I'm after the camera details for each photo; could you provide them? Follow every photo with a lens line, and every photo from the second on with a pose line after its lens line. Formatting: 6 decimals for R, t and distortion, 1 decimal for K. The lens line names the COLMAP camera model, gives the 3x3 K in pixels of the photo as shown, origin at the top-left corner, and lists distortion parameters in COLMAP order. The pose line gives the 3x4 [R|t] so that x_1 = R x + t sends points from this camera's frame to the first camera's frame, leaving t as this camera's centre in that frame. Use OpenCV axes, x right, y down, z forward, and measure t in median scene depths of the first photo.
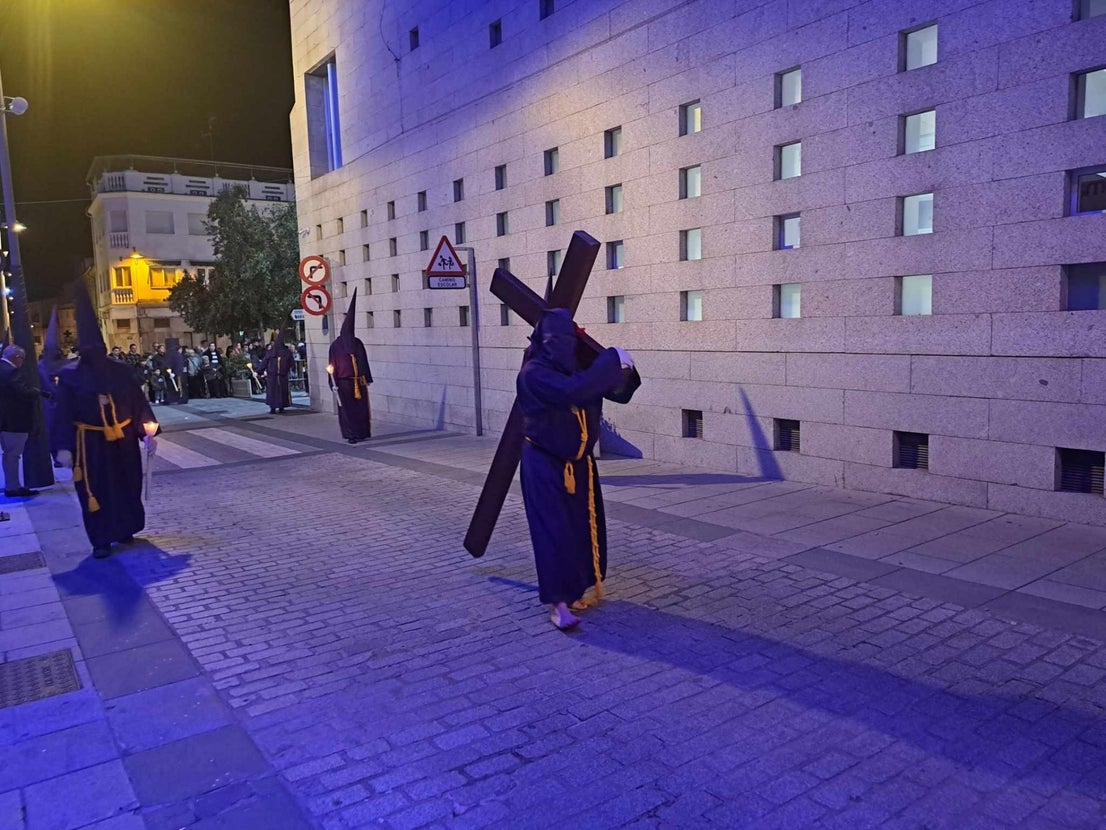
lens RADIAL K [[793.4, 0, 569.2], [0, 793.4, 403.5], [0, 0, 1]] dist [0.079879, -0.083023]
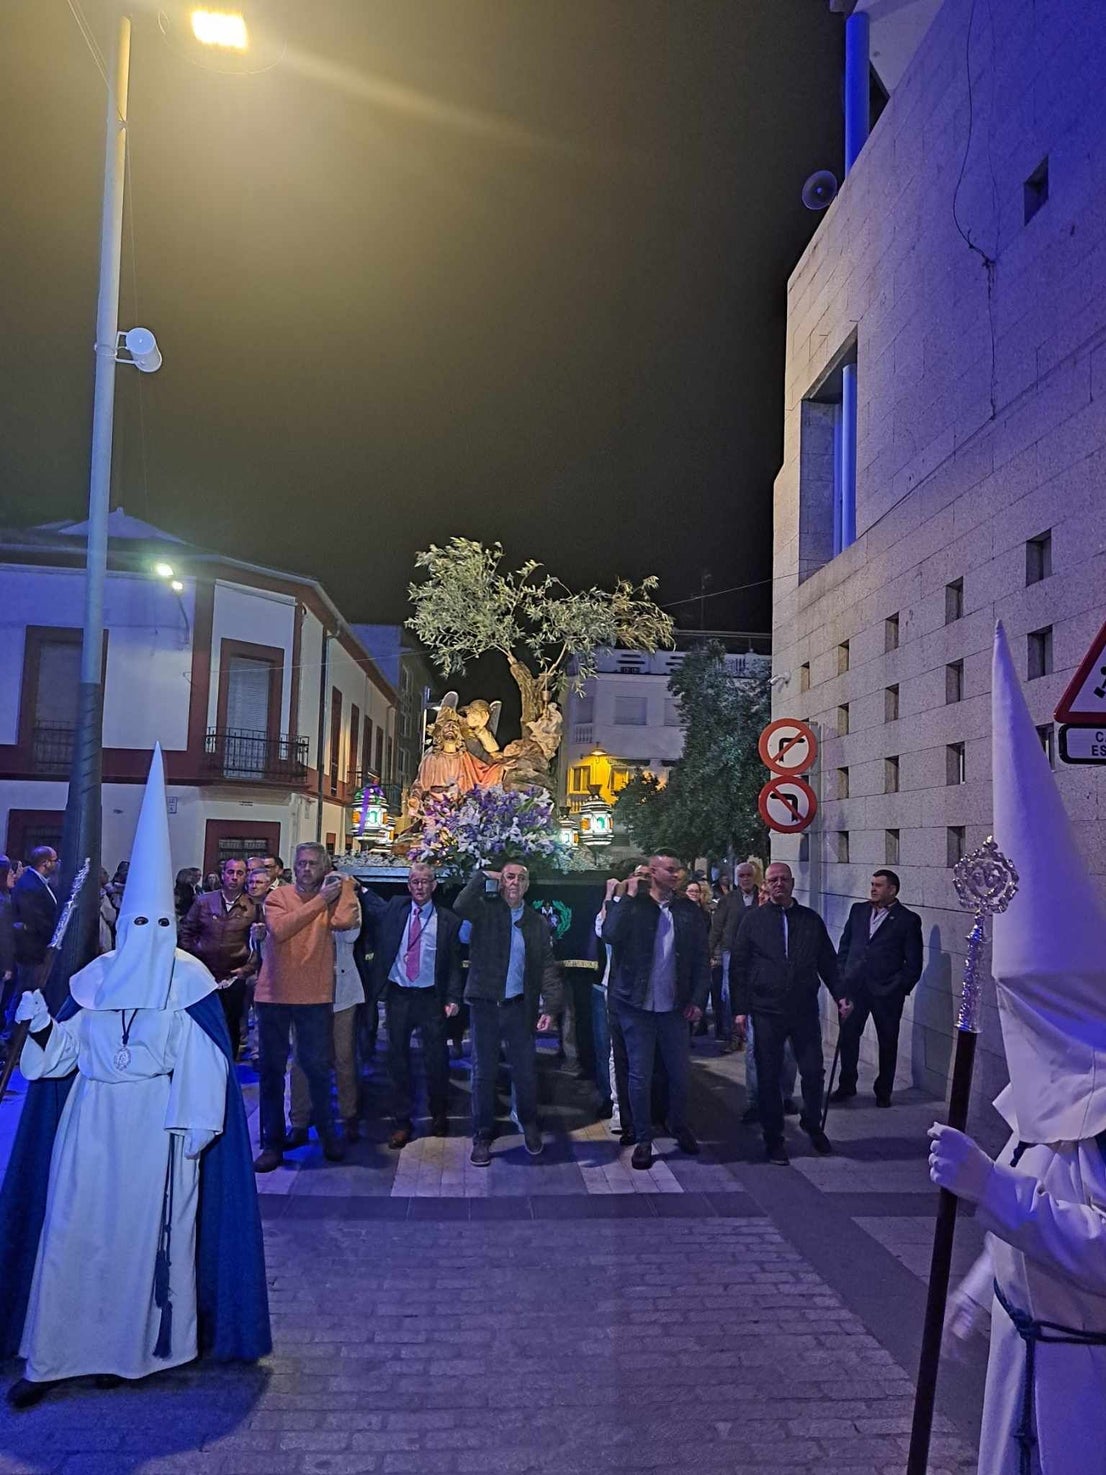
lens RADIAL K [[1060.4, 0, 559.2], [0, 1060.4, 769.2], [0, 0, 1]] dist [0.021326, -0.031463]
pose [[0.848874, 0.010390, -0.528493, -0.115163], [-0.103892, 0.983585, -0.147537, -0.049842], [0.518284, 0.180147, 0.836019, 0.492778]]
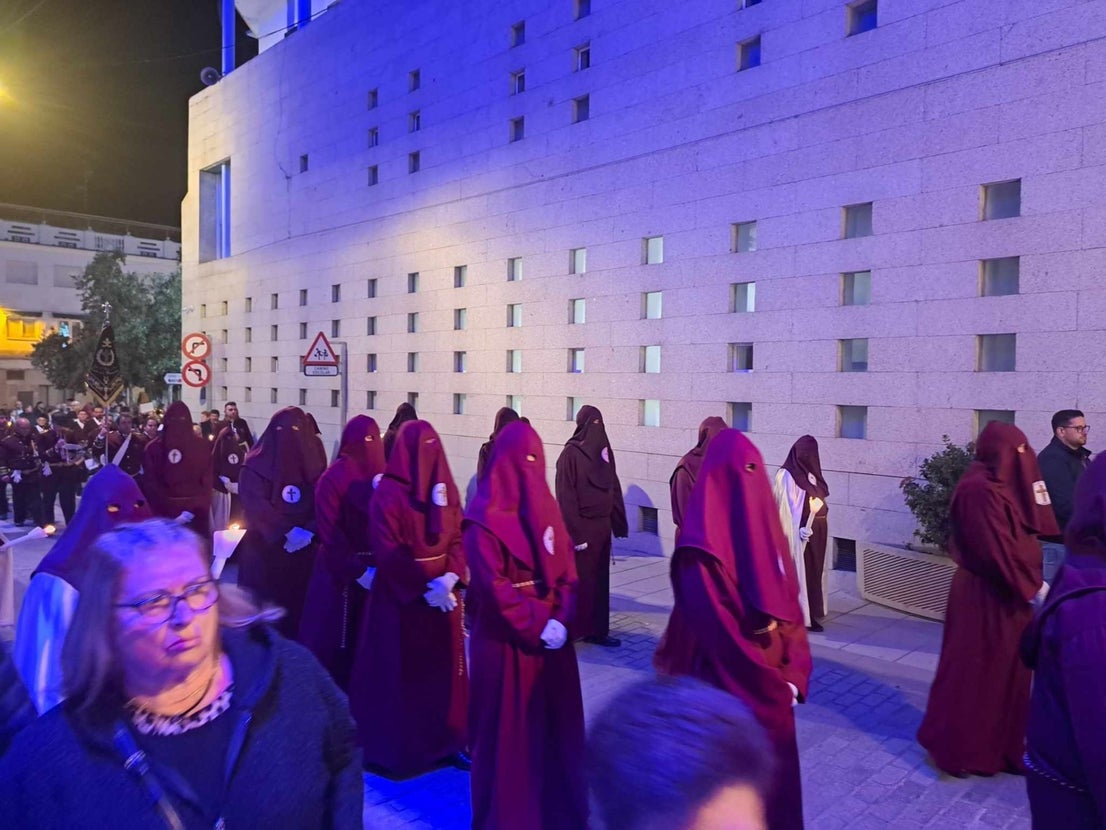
lens RADIAL K [[793.4, 0, 587.4], [0, 793.4, 403.2], [0, 0, 1]] dist [0.079879, -0.083023]
pose [[0.985850, 0.040794, 0.162593, 0.043029], [-0.027345, 0.996081, -0.084116, -0.015176], [-0.165387, 0.078480, 0.983101, -0.218719]]
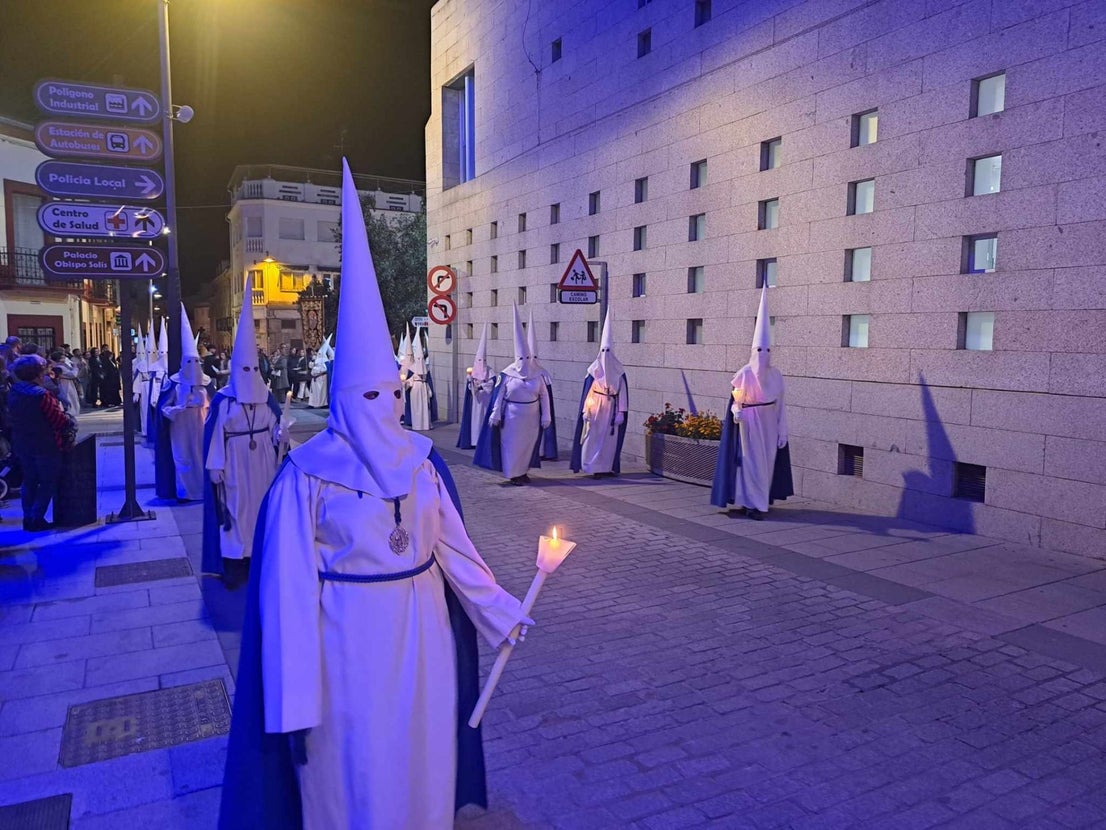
lens RADIAL K [[793.4, 0, 570.9], [0, 793.4, 397.9], [0, 0, 1]] dist [0.079879, -0.083023]
pose [[0.991692, 0.046890, -0.119783, -0.039778], [-0.049505, 0.998594, -0.018949, -0.008979], [0.118726, 0.024722, 0.992619, 0.035311]]
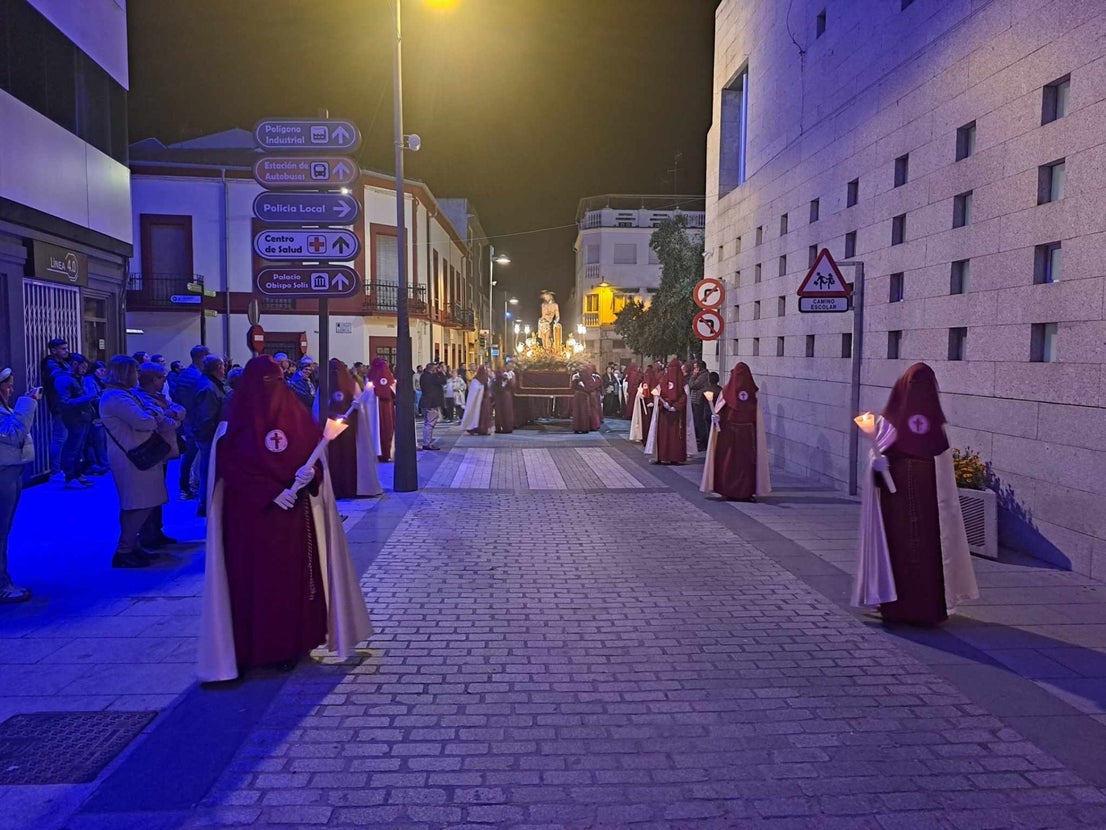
lens RADIAL K [[793.4, 0, 563.3], [0, 793.4, 397.7], [0, 0, 1]] dist [0.079879, -0.083023]
pose [[0.842783, 0.066684, -0.534106, 0.066557], [-0.087247, 0.996098, -0.013304, -0.021163], [0.531135, 0.057811, 0.845313, 0.160012]]
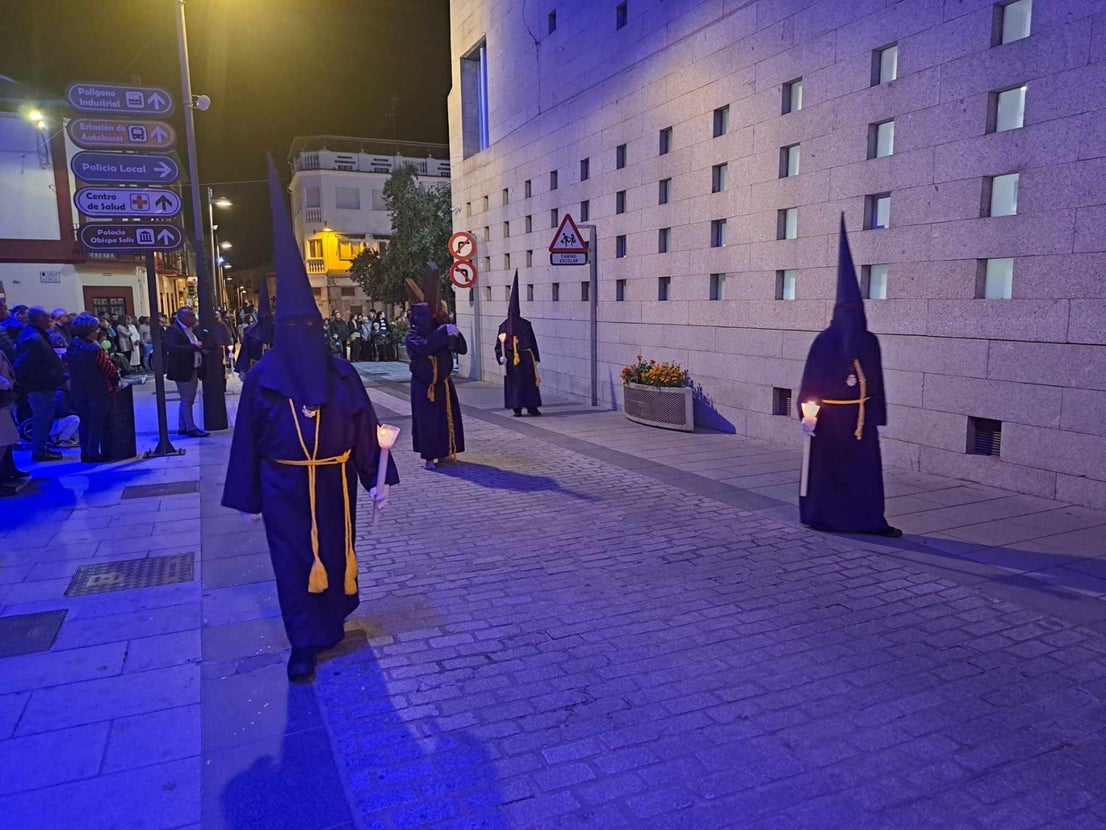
lens RADIAL K [[793.4, 0, 574.4], [0, 793.4, 411.6], [0, 0, 1]] dist [0.079879, -0.083023]
pose [[0.979341, 0.047218, -0.196624, 0.068999], [-0.038682, 0.998144, 0.047032, 0.000367], [0.198480, -0.038455, 0.979350, -0.036956]]
